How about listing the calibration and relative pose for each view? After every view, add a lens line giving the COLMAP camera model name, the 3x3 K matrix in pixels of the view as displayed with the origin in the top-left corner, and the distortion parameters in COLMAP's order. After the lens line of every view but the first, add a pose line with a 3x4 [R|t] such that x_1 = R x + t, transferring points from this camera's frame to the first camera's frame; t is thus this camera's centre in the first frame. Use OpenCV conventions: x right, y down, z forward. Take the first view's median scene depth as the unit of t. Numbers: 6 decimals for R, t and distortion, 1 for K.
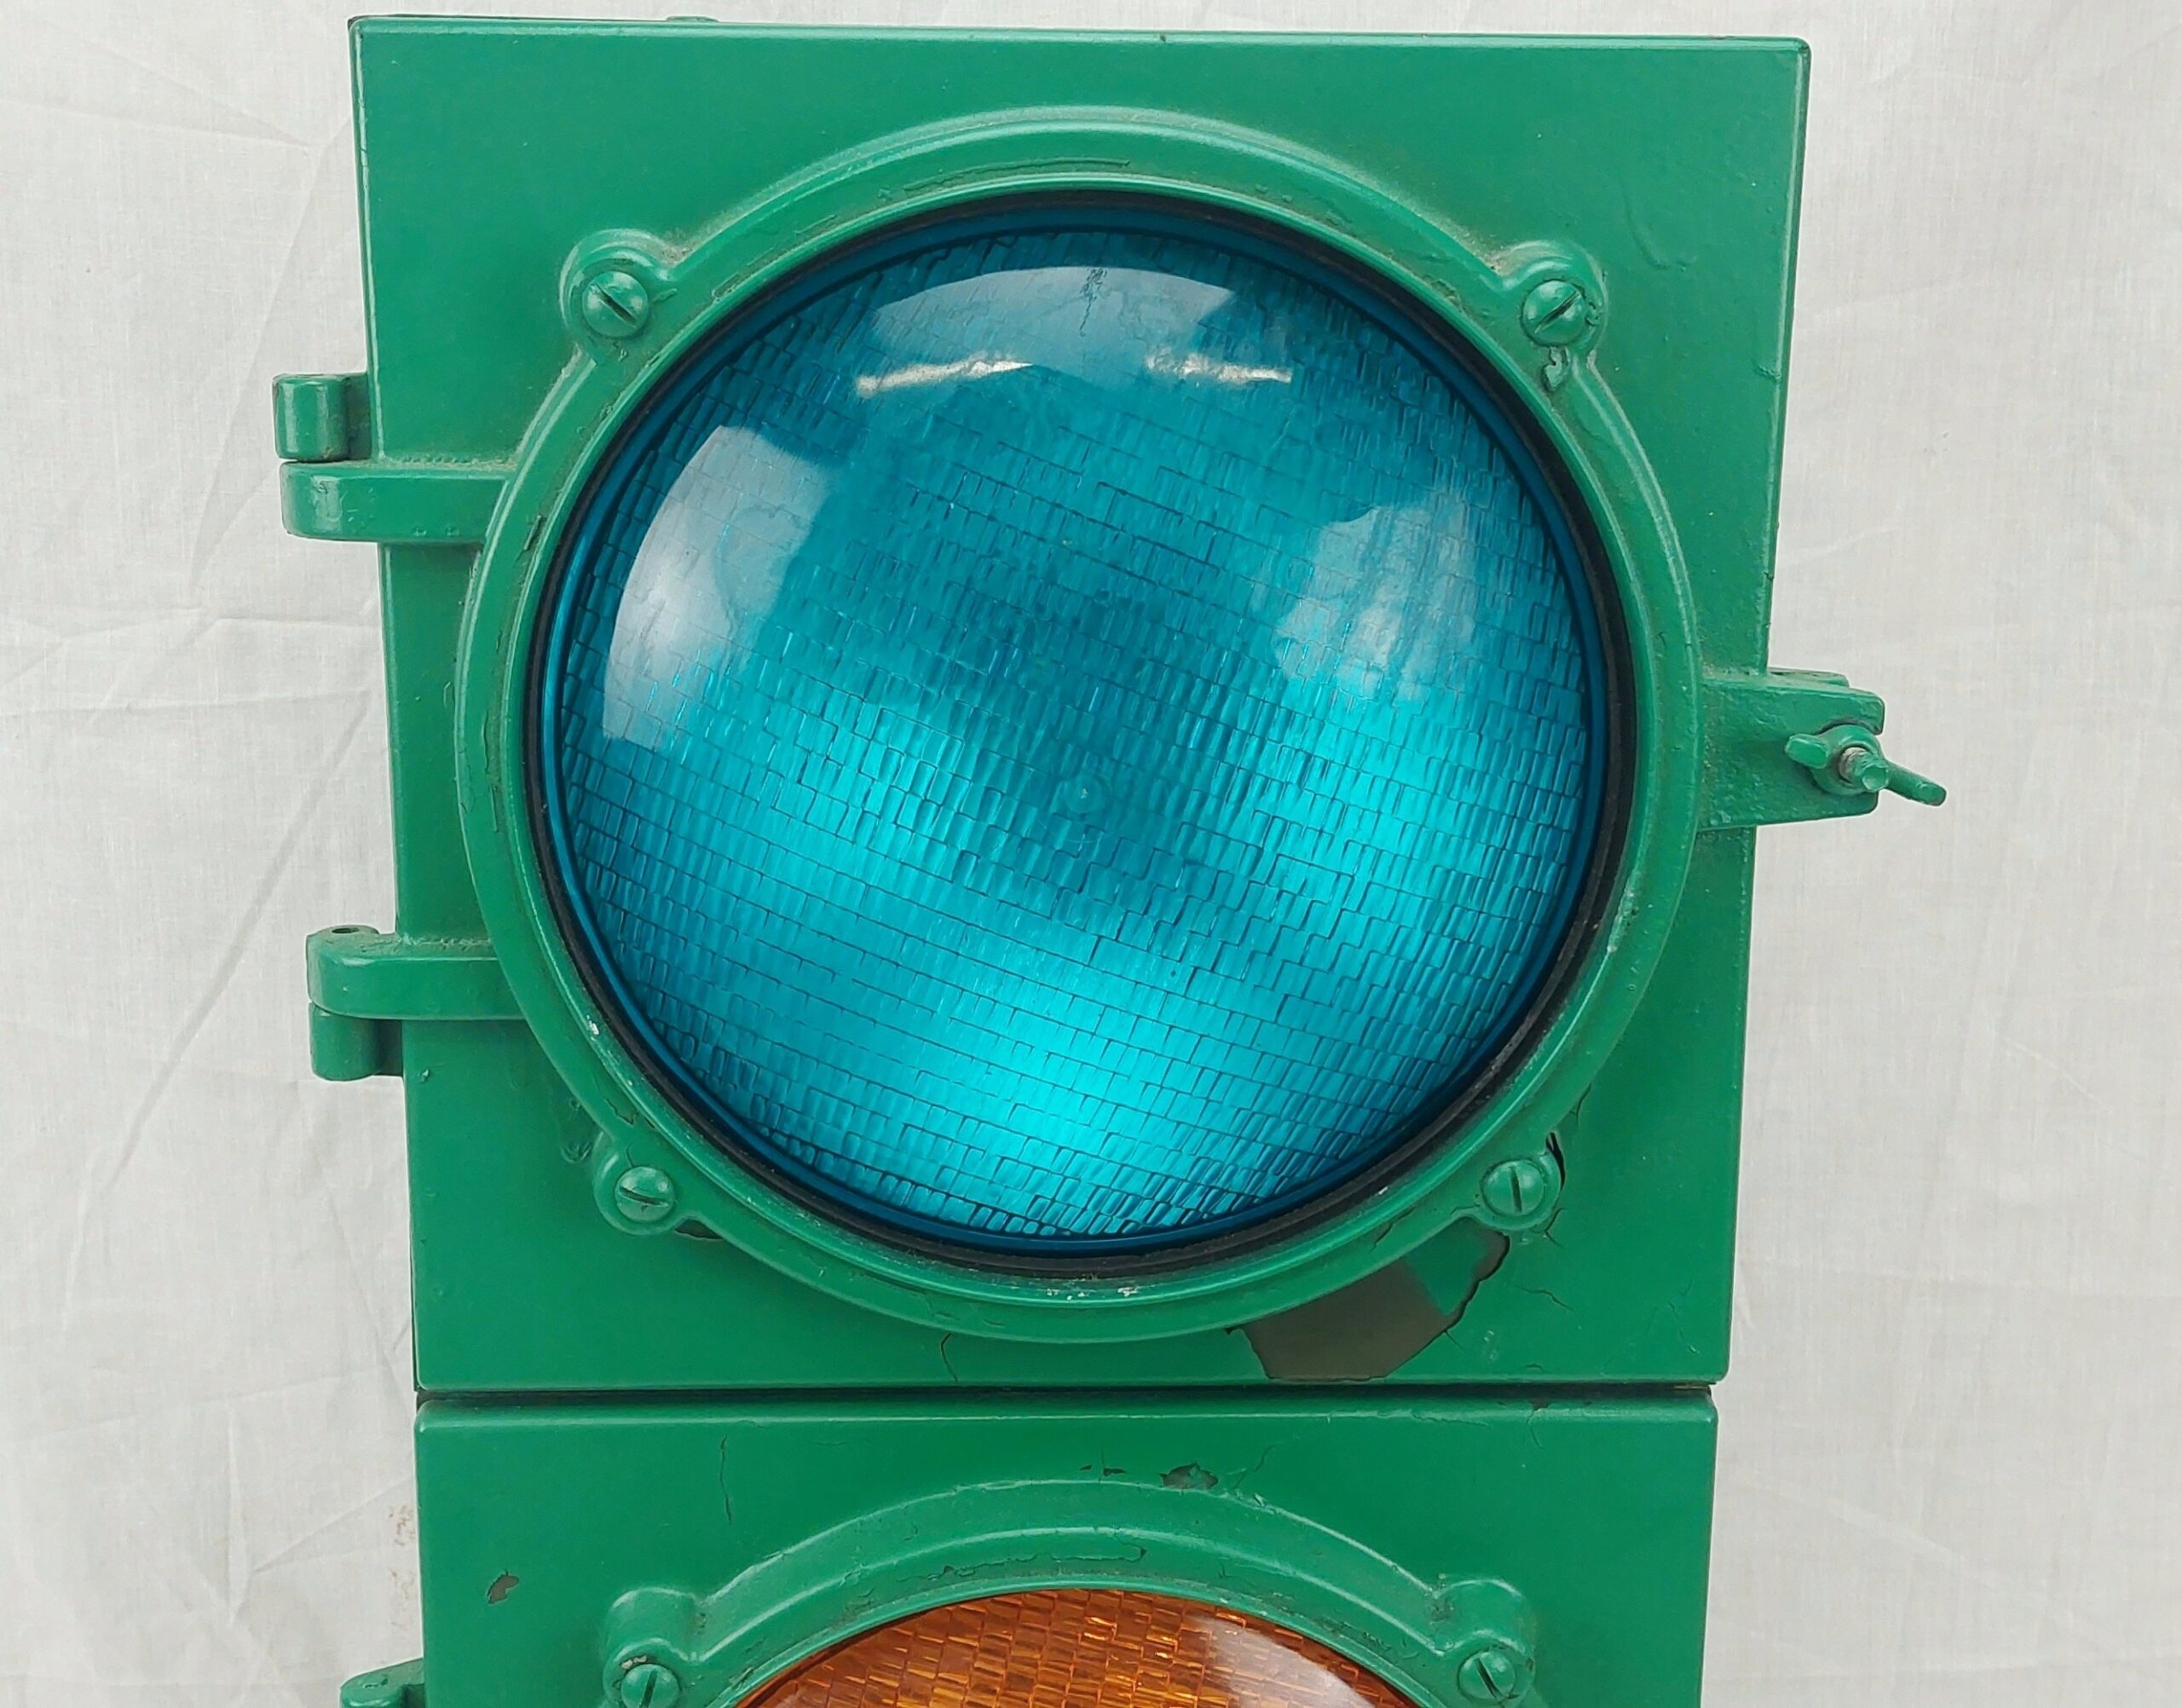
lens RADIAL K [[2797.4, 0, 1142.4], [0, 2797.4, 832.9], [0, 0, 1]] dist [0.071278, 0.000000]
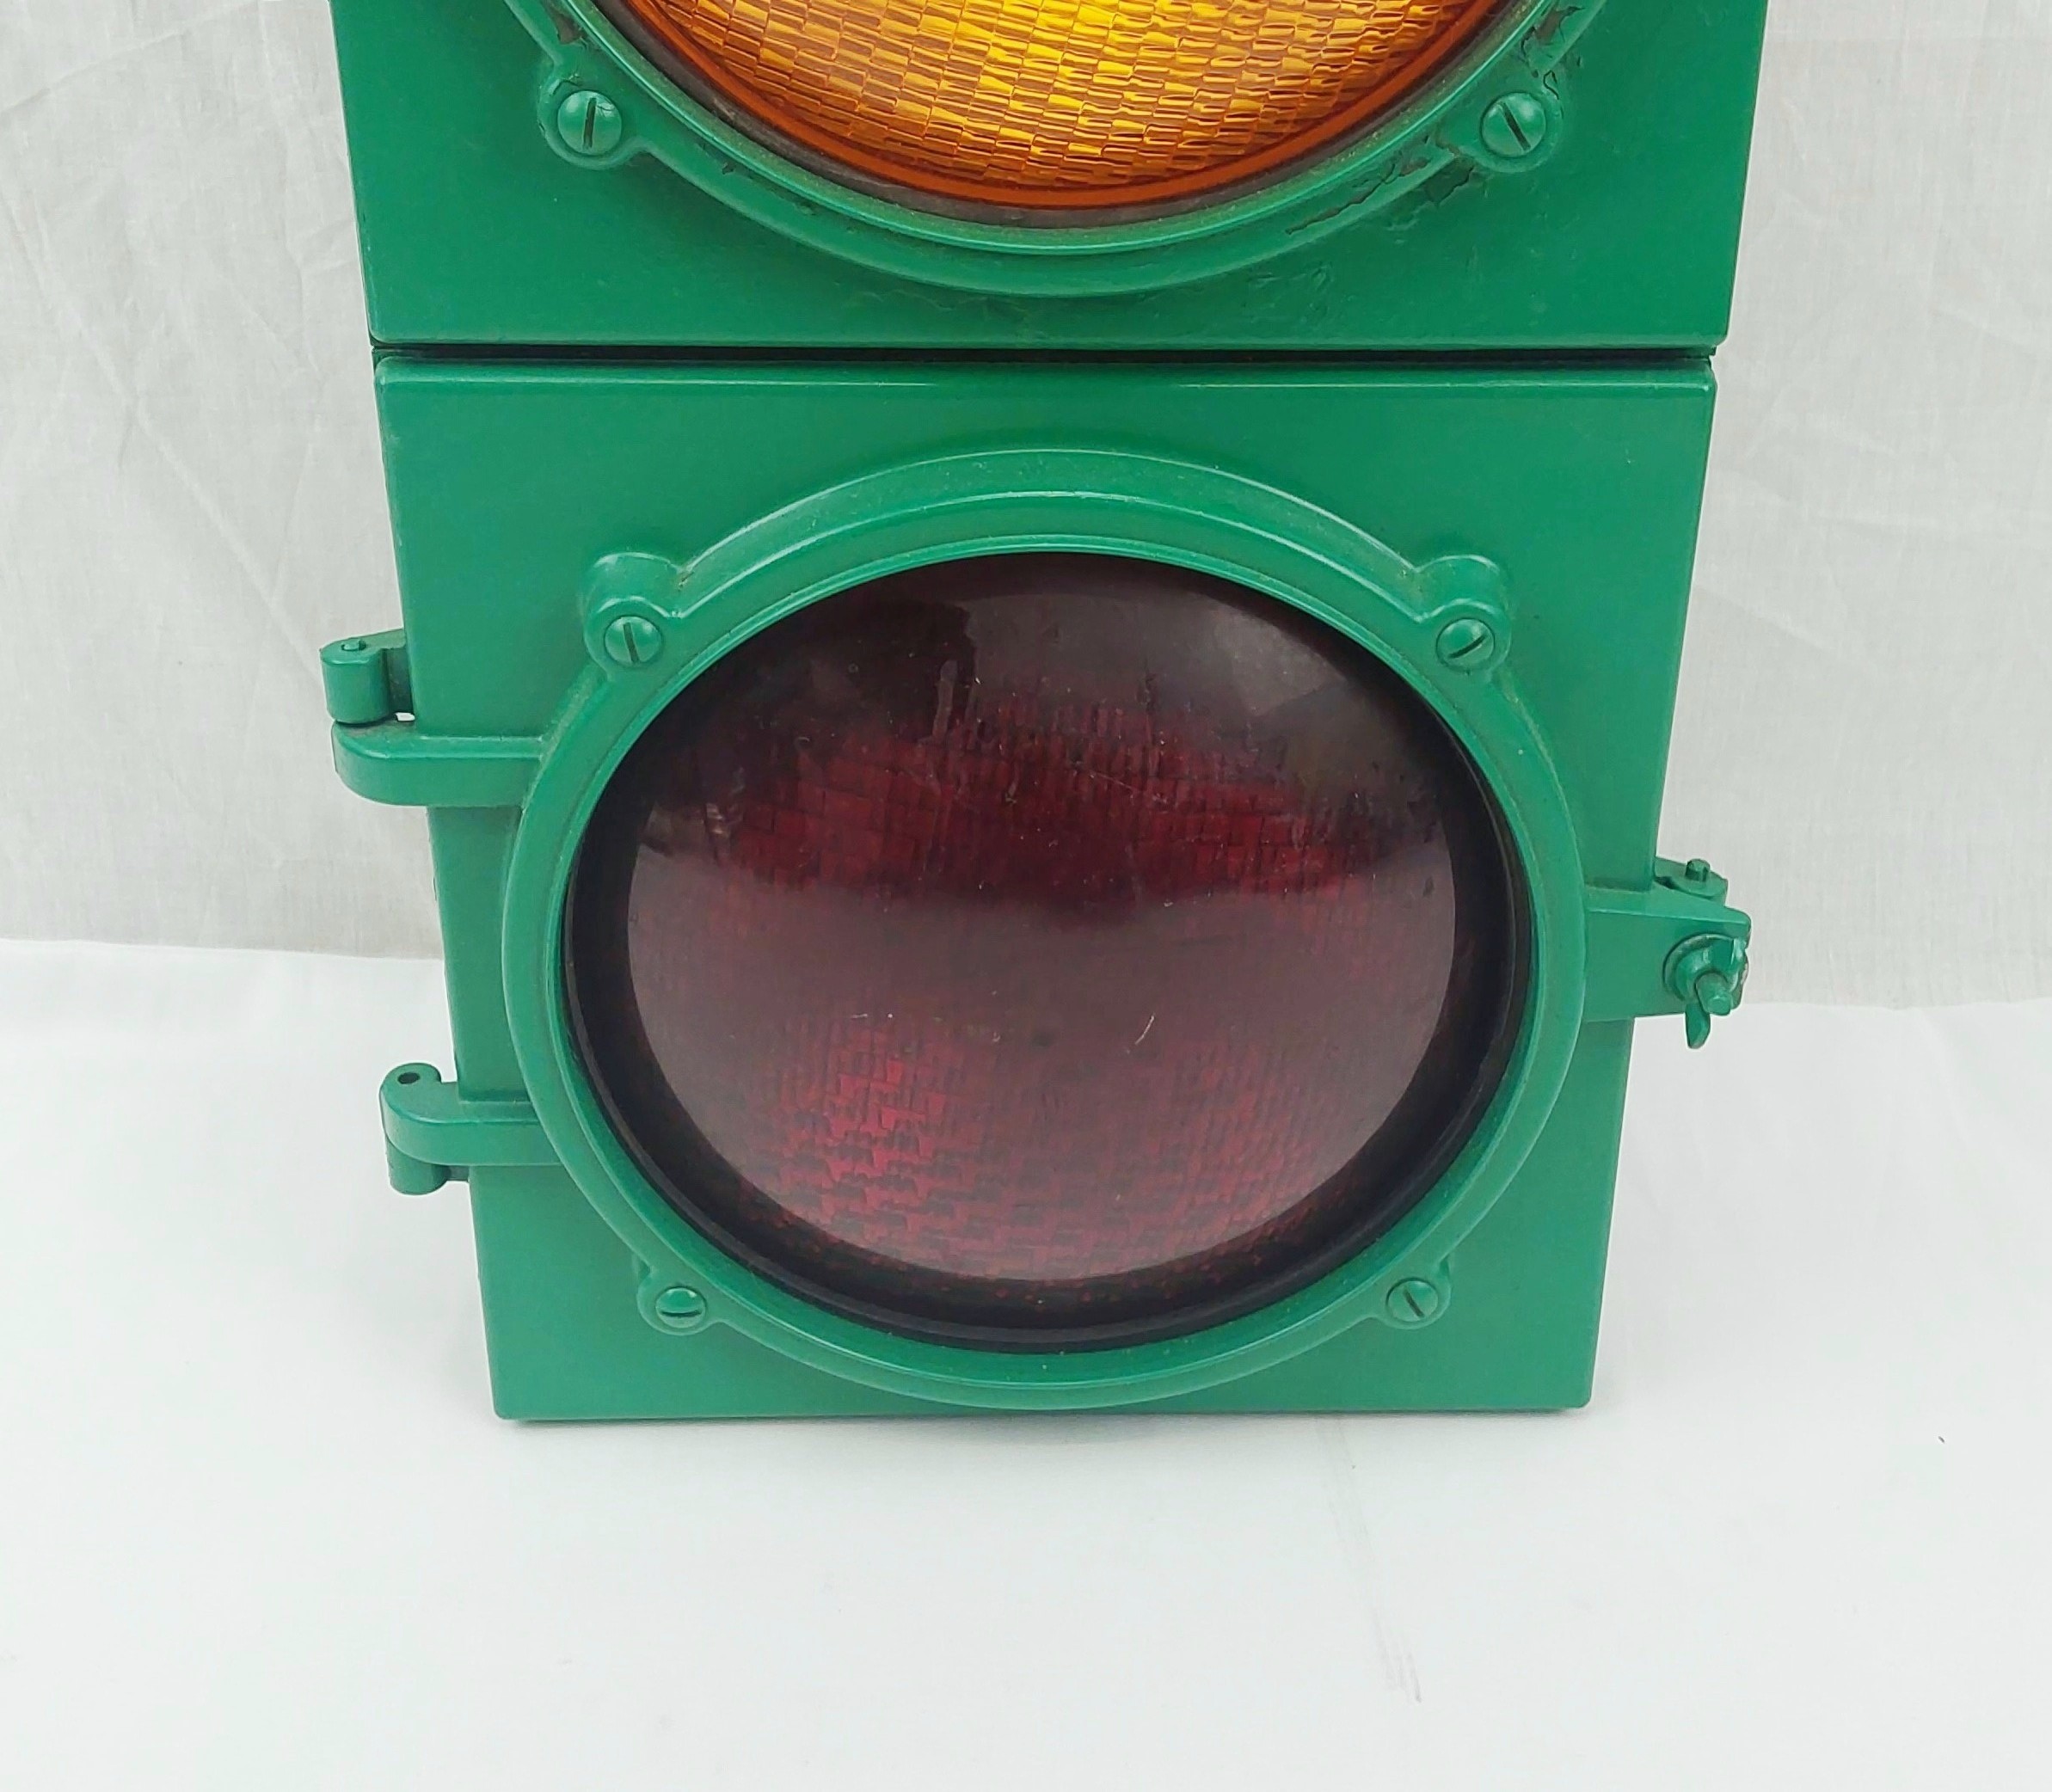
lens RADIAL K [[2972.5, 0, 1125.8], [0, 2972.5, 884.9], [0, 0, 1]] dist [0.032028, 0.000000]
pose [[0.999945, 0.007681, -0.007096, 0.002756], [-0.005314, 0.957665, 0.287835, 0.532777], [0.009006, -0.287781, 0.957654, 0.079400]]
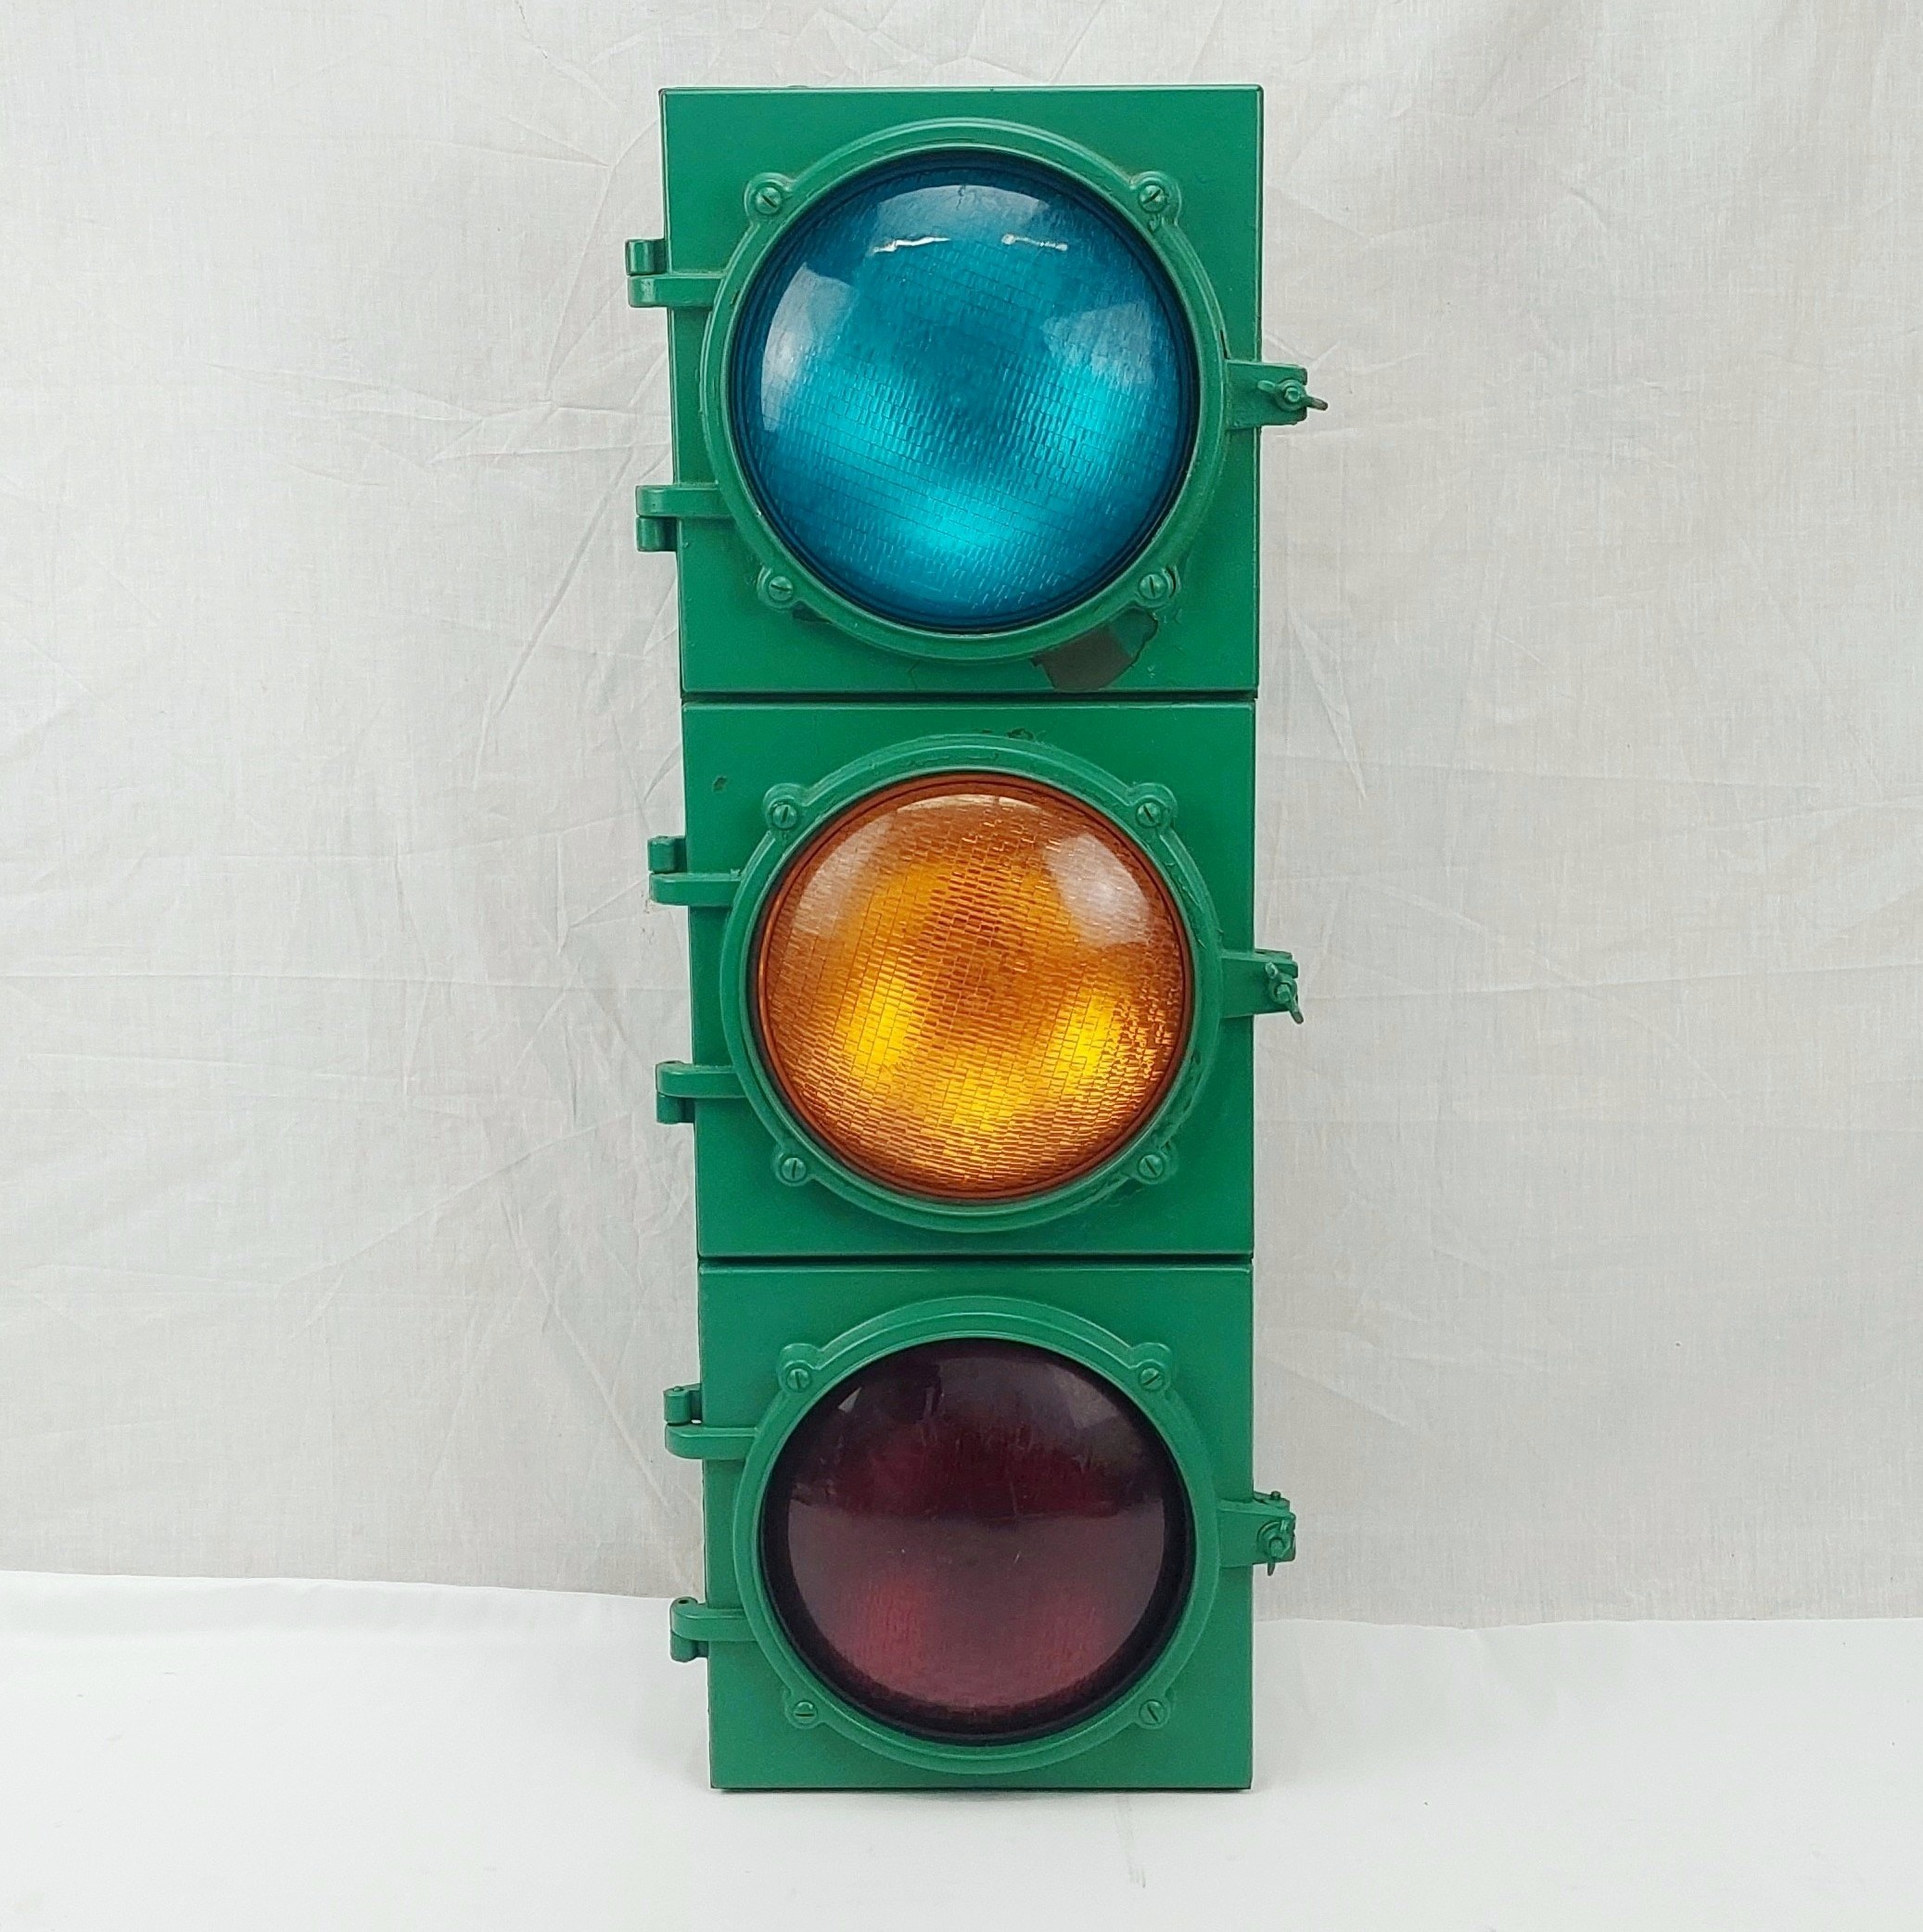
lens RADIAL K [[2941.6, 0, 1068.2], [0, 2941.6, 929.3], [0, 0, 1]] dist [0.156152, 0.000000]
pose [[0.998192, -0.007596, -0.059619, 0.193005], [0.005784, 0.999518, -0.030507, 0.454037], [0.059822, 0.030107, 0.997755, -1.338855]]
